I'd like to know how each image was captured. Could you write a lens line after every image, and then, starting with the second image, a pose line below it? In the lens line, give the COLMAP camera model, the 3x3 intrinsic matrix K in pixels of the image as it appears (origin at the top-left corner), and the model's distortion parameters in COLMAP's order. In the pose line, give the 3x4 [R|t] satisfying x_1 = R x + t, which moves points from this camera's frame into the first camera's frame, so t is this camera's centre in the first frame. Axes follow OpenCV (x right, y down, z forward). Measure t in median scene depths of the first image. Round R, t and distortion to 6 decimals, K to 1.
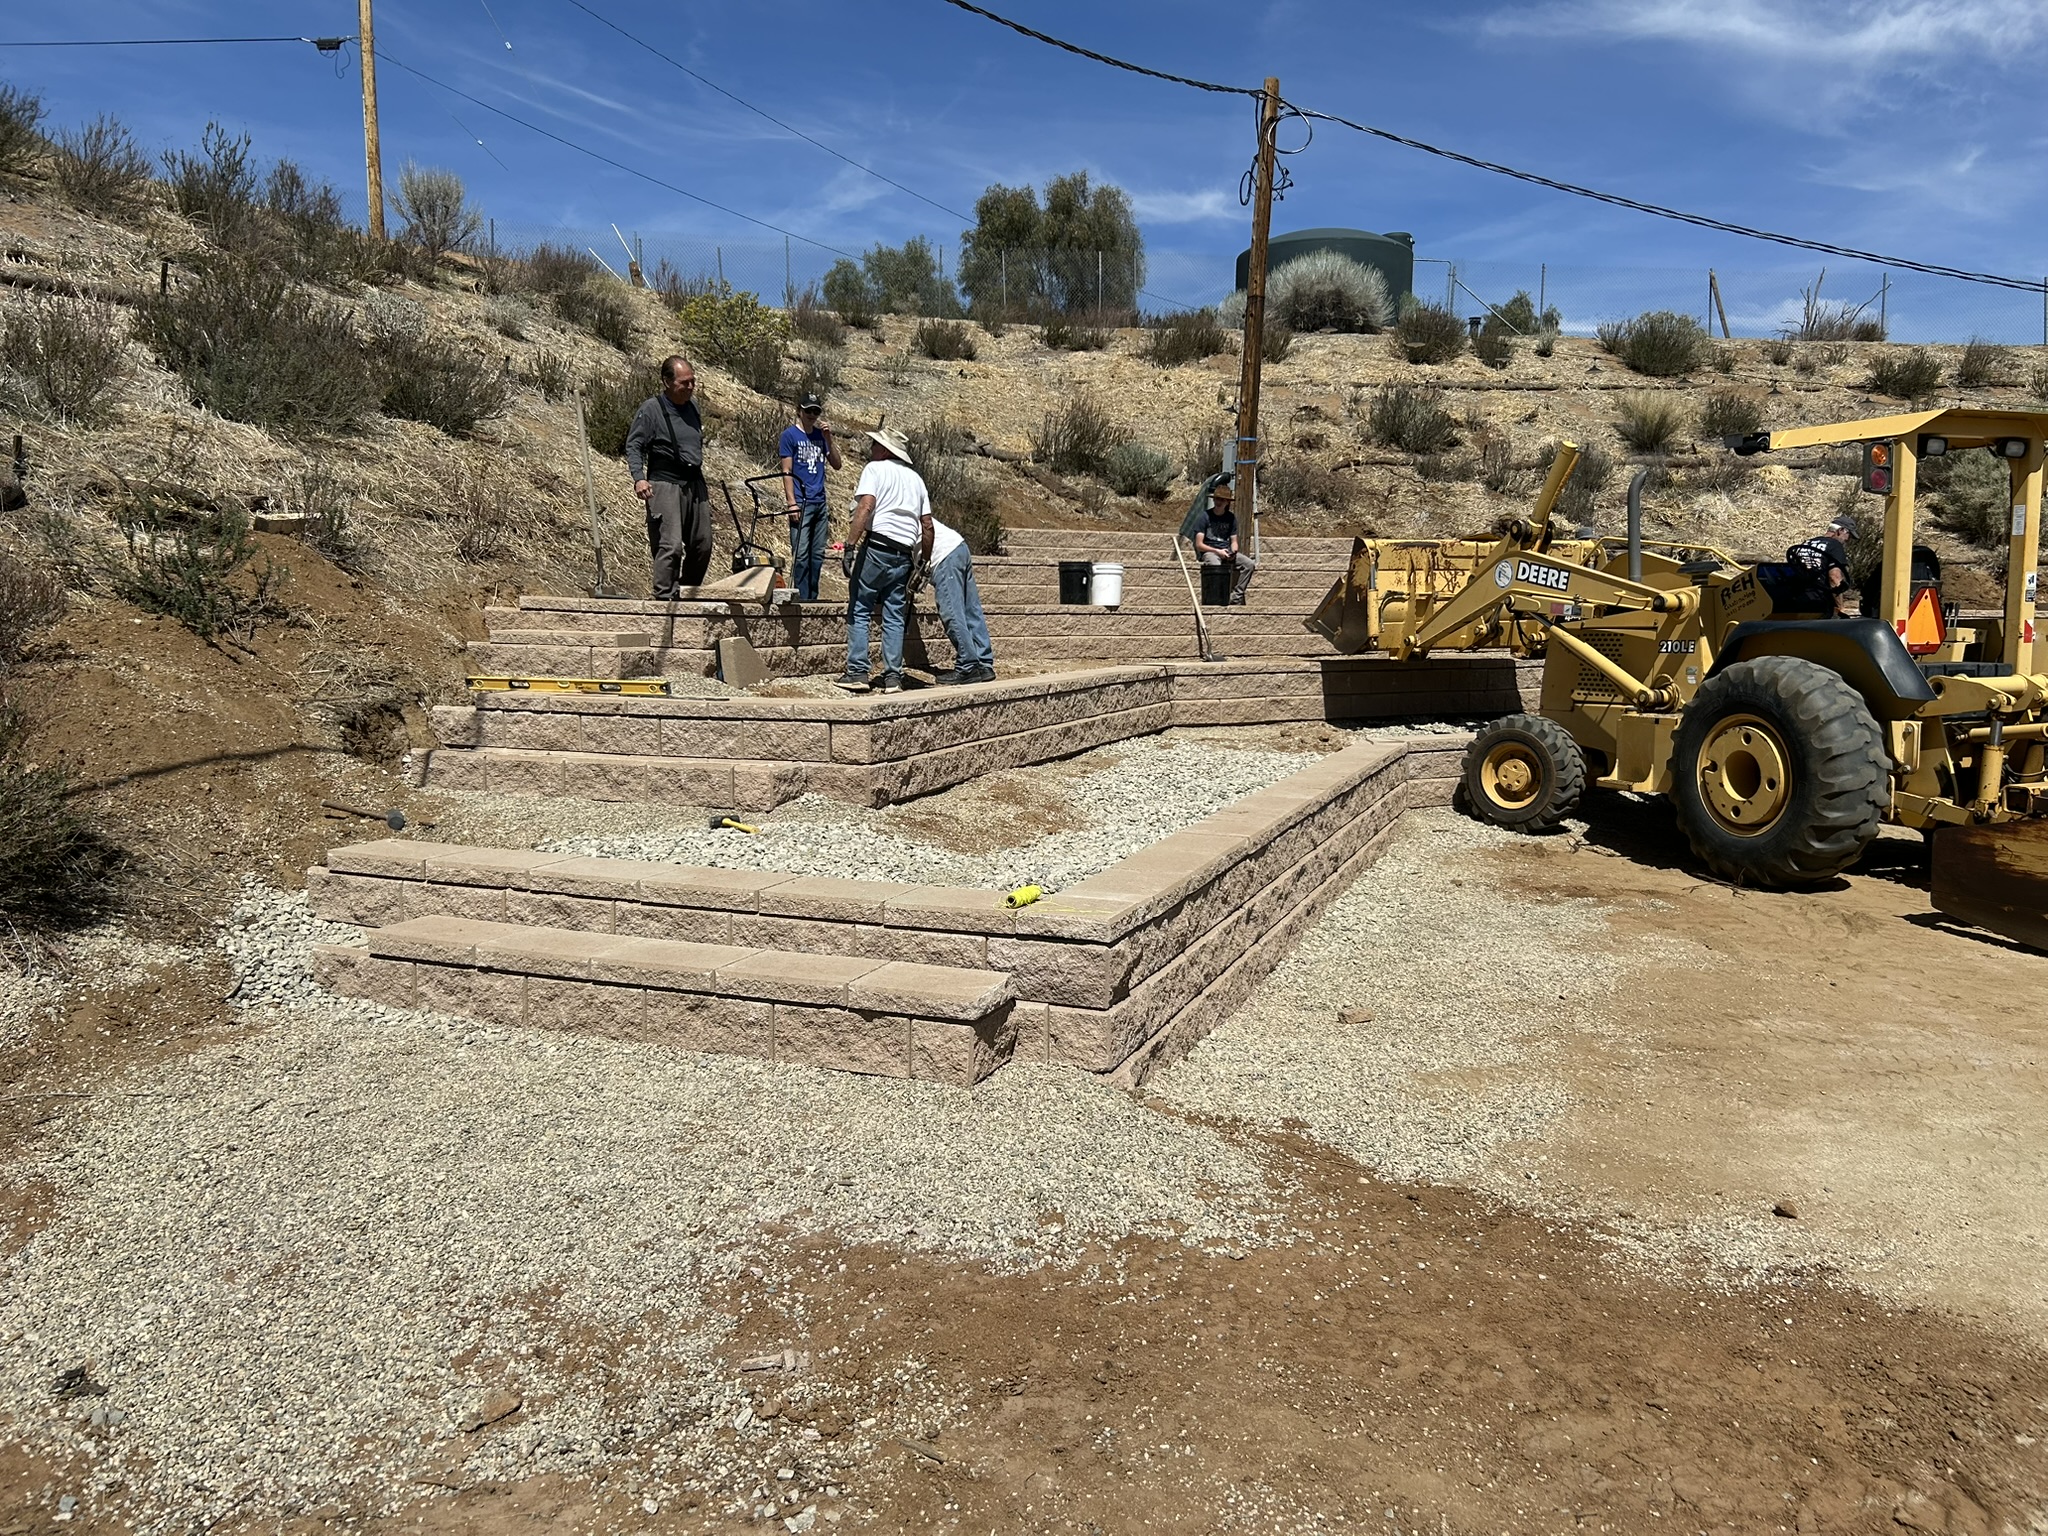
lens RADIAL K [[1510.7, 0, 1036.5], [0, 1510.7, 807.7], [0, 0, 1]] dist [0.079194, -0.168868]
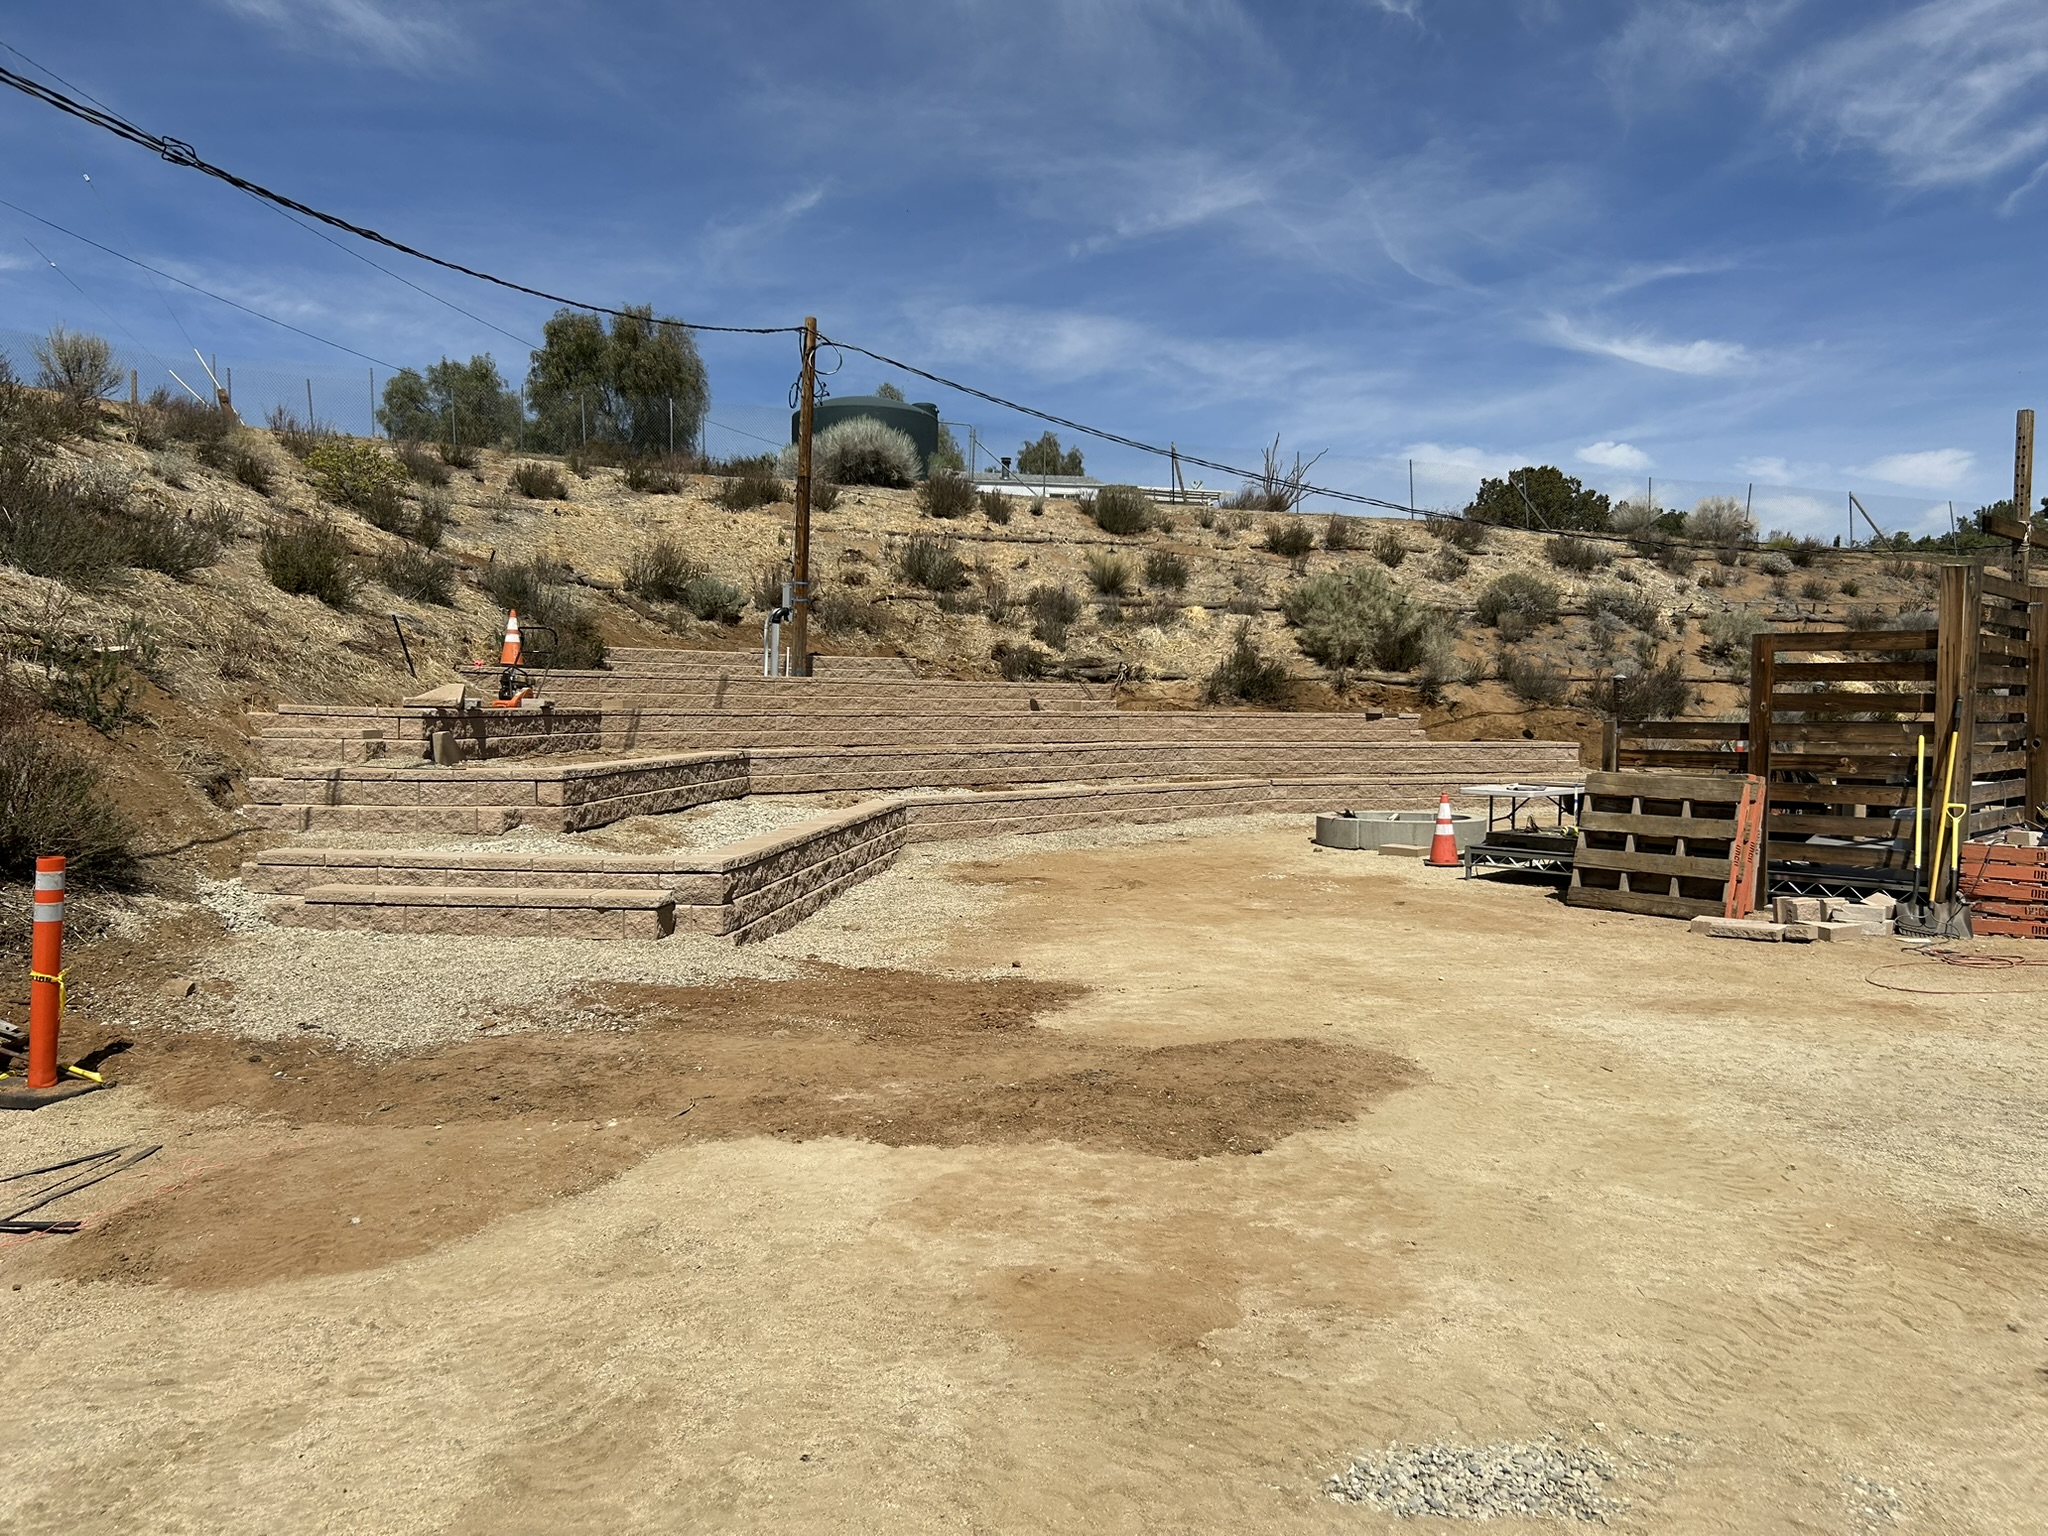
lens RADIAL K [[1510.7, 0, 1036.5], [0, 1510.7, 807.7], [0, 0, 1]] dist [0.079194, -0.168868]
pose [[0.961462, -0.018953, 0.274285, -0.022432], [0.037108, 0.997438, -0.061154, 0.030632], [-0.272423, 0.068975, 0.959702, -0.239938]]
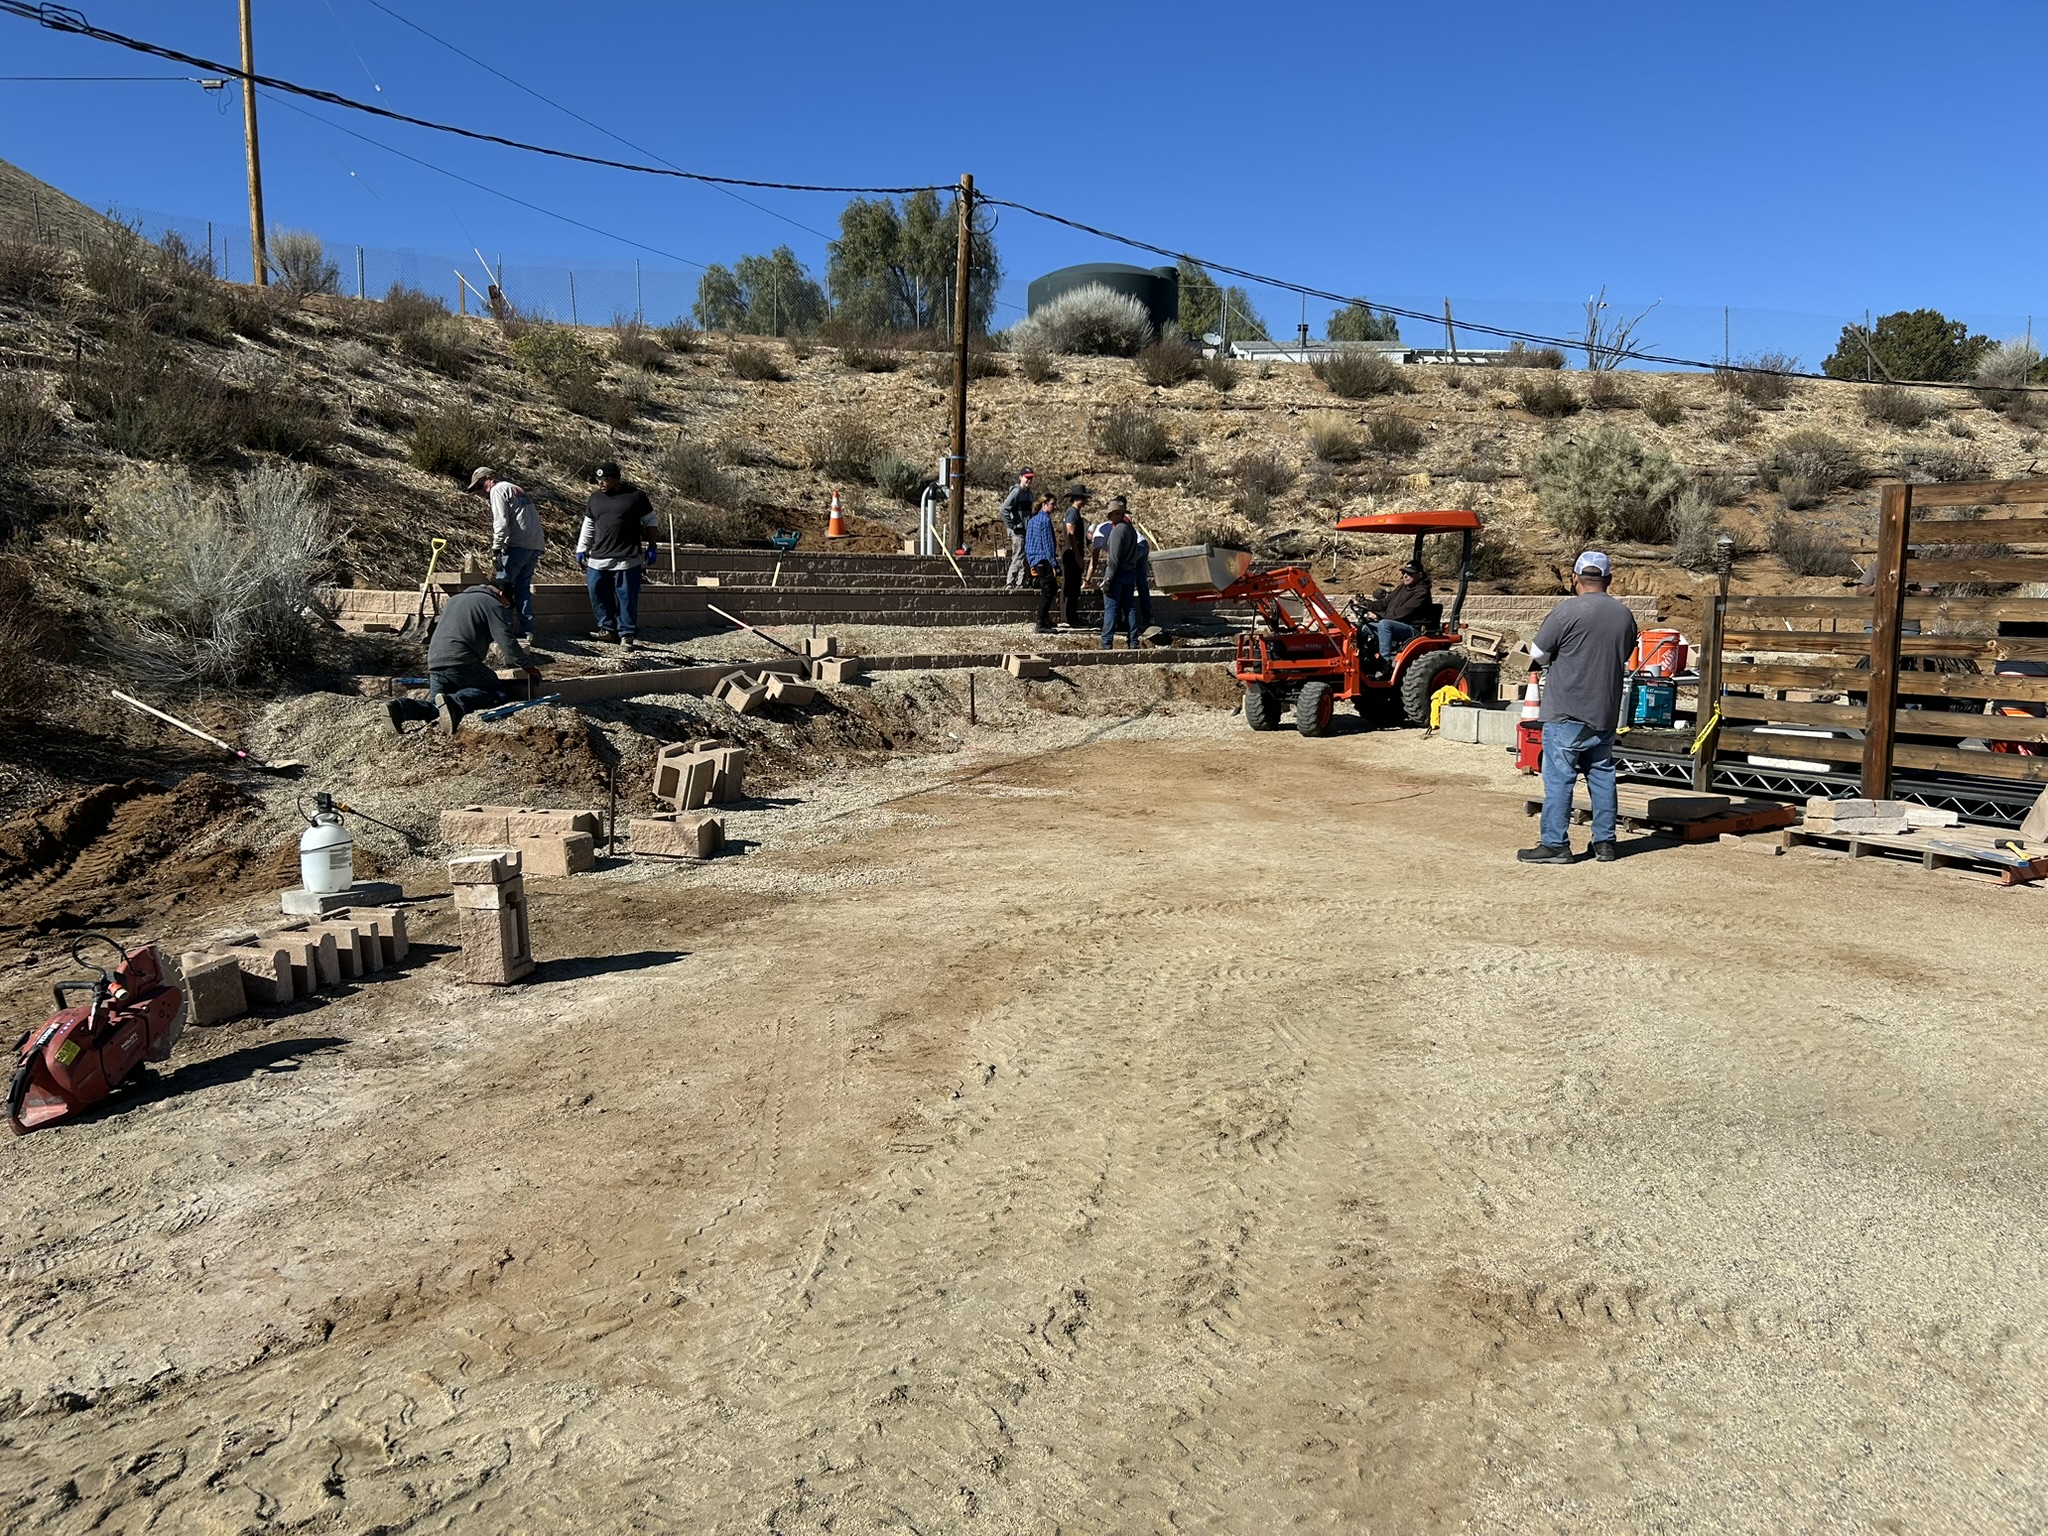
lens RADIAL K [[1531.4, 0, 1024.0], [0, 1531.4, 768.0], [0, 0, 1]] dist [0.051434, -0.092144]
pose [[0.998856, -0.007546, 0.047229, 0.106171], [0.008458, 0.999781, -0.019128, 0.031941], [-0.047074, 0.019506, 0.998701, -0.216145]]
